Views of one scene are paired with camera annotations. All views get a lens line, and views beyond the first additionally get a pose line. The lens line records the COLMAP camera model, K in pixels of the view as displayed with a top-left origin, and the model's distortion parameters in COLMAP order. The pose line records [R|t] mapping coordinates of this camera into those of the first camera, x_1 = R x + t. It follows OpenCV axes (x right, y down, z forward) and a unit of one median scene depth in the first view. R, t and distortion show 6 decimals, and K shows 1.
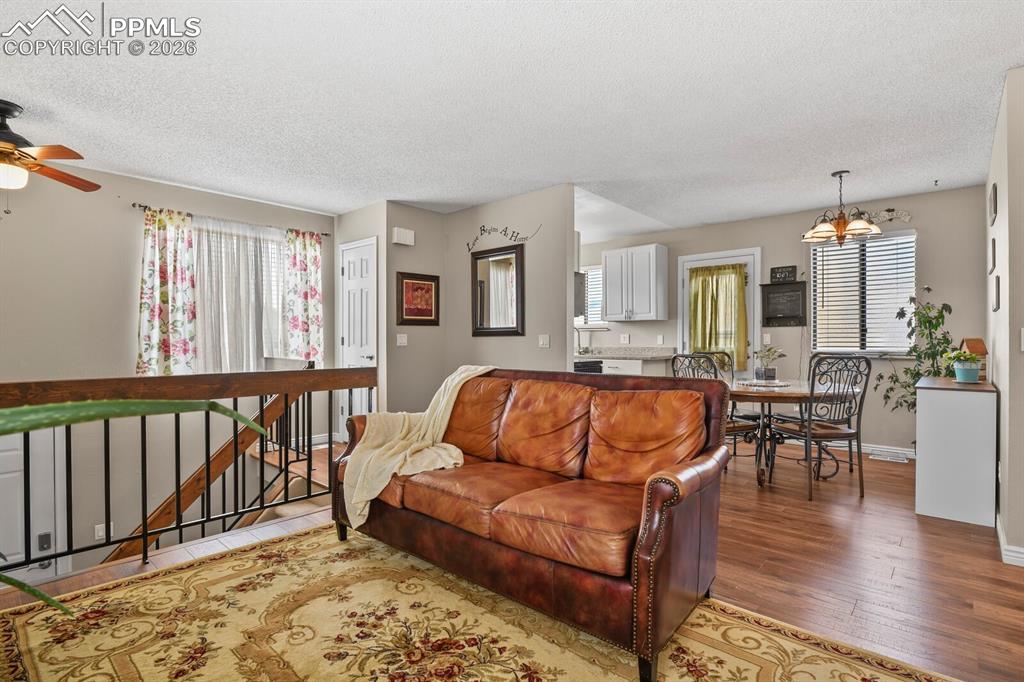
lens RADIAL K [[493.6, 0, 519.1], [0, 493.6, 343.5], [0, 0, 1]] dist [-0.016613, -0.000971]
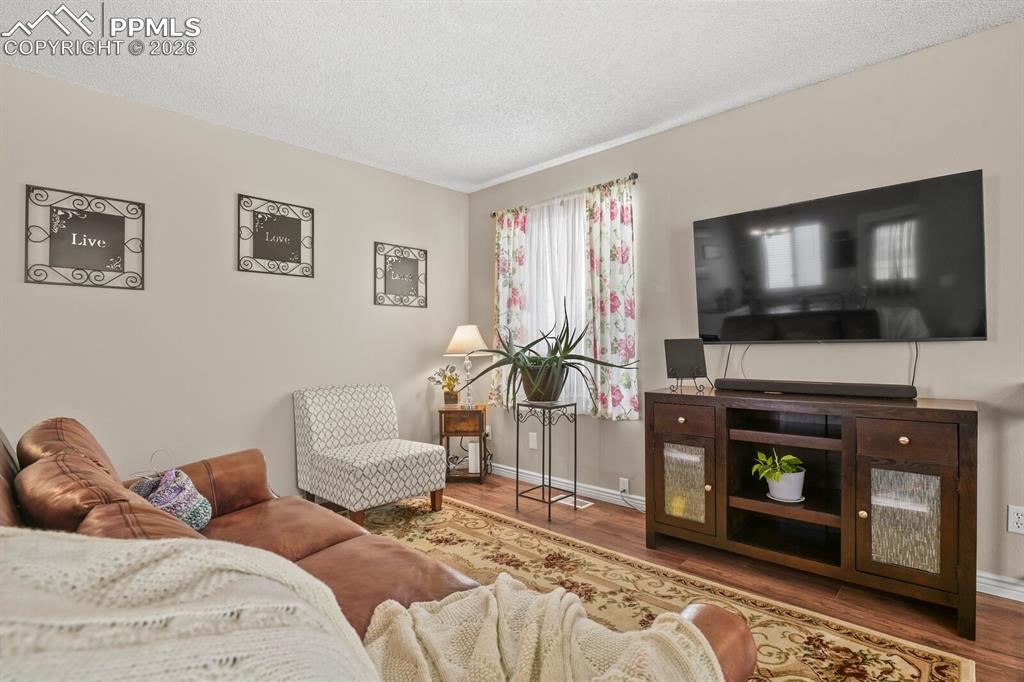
lens RADIAL K [[493.6, 0, 519.1], [0, 493.6, 343.5], [0, 0, 1]] dist [-0.016613, -0.000971]
pose [[-0.999692, 0.004568, 0.024405, -0.149304], [0.004757, 0.999959, 0.007692, -0.003366], [-0.024369, 0.007806, -0.999673, 0.818353]]
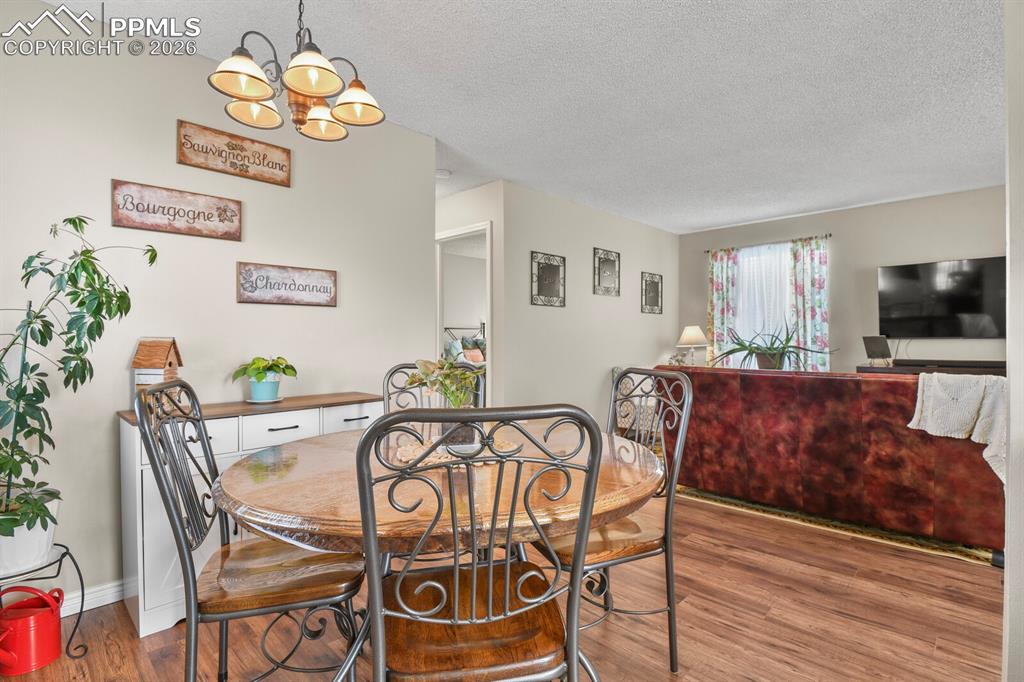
lens RADIAL K [[493.6, 0, 519.1], [0, 493.6, 343.5], [0, 0, 1]] dist [-0.016613, -0.000971]
pose [[-0.999195, 0.002312, 0.040059, 0.396733], [0.003183, 0.999759, 0.021714, -0.013134], [-0.039999, 0.021824, -0.998961, 1.294503]]
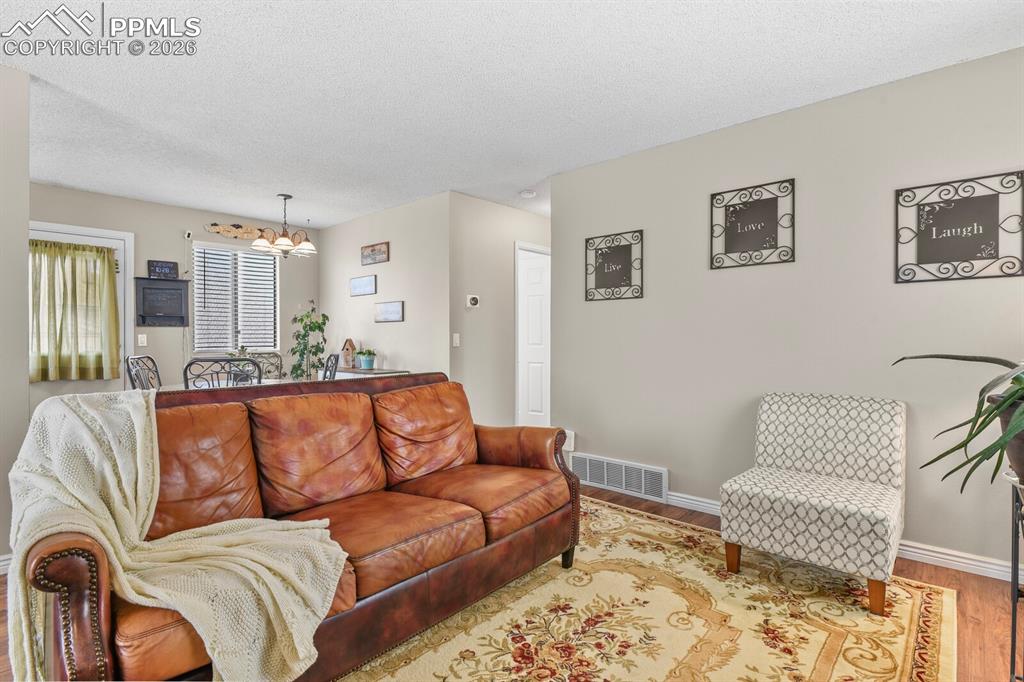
lens RADIAL K [[500.6, 0, 518.6], [0, 500.6, 340.8], [0, 0, 1]] dist [-0.019963, -0.000660]
pose [[0.002832, -0.005924, 0.999978, -0.464348], [0.012096, 0.999909, 0.005889, -0.006516], [-0.999923, 0.012079, 0.002903, 0.409135]]
